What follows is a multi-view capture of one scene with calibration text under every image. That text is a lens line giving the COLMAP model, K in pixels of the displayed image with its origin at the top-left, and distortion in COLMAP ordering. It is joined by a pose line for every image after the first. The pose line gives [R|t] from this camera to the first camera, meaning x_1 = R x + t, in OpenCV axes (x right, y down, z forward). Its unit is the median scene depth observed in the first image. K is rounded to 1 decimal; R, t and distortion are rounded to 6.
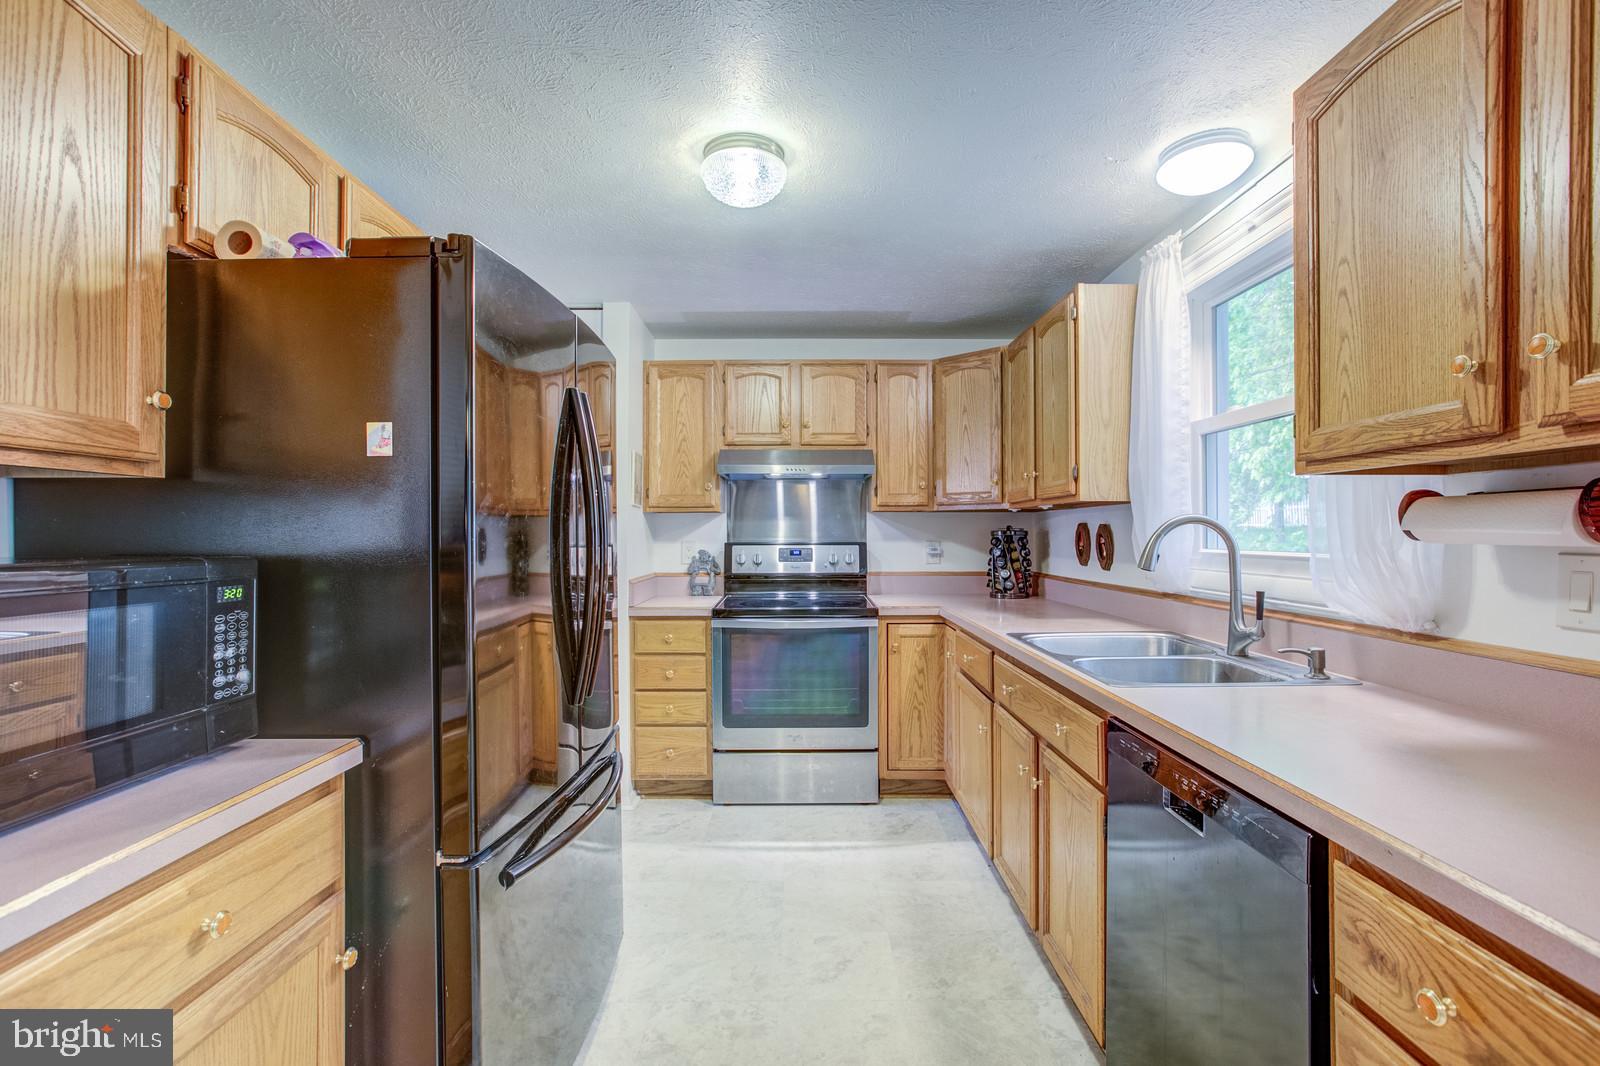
lens RADIAL K [[715.9, 0, 800.3], [0, 715.9, 526.6], [0, 0, 1]] dist [-0.004682, 0.000125]
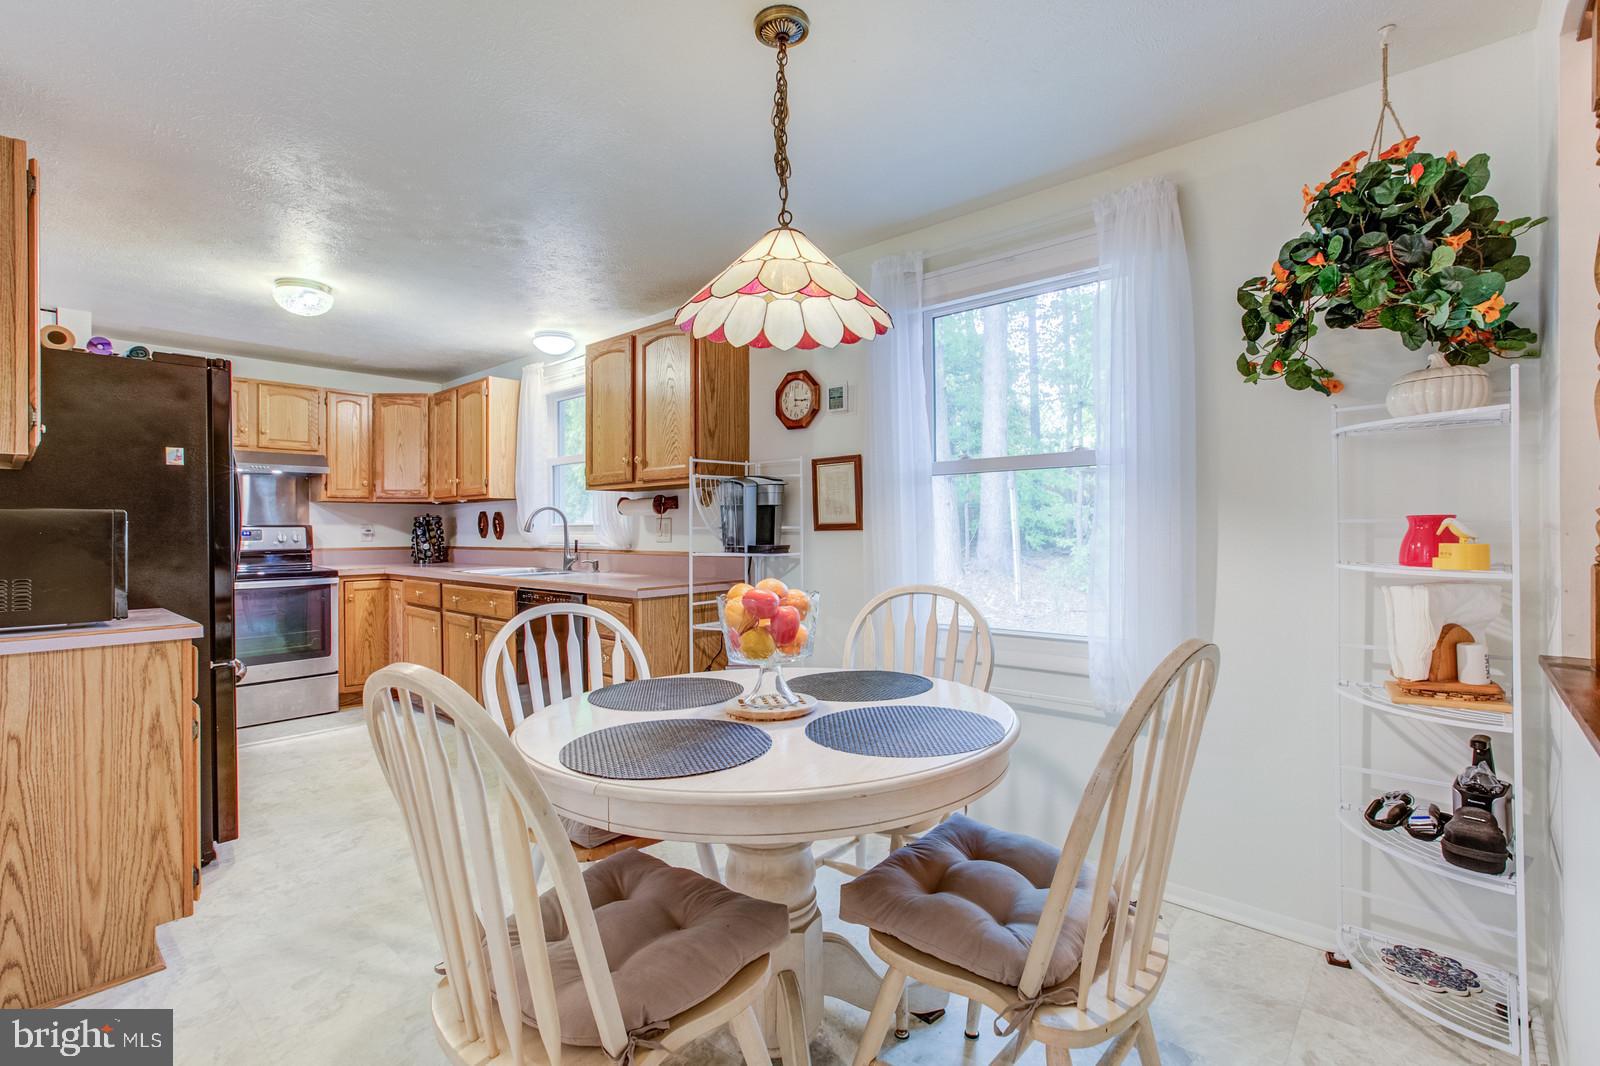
lens RADIAL K [[715.9, 0, 800.3], [0, 715.9, 526.6], [0, 0, 1]] dist [-0.004682, 0.000125]
pose [[0.659916, -0.001052, 0.751339, -0.344773], [-0.000304, 0.999999, 0.001667, 0.025971], [-0.751340, -0.001329, 0.659914, -0.600570]]
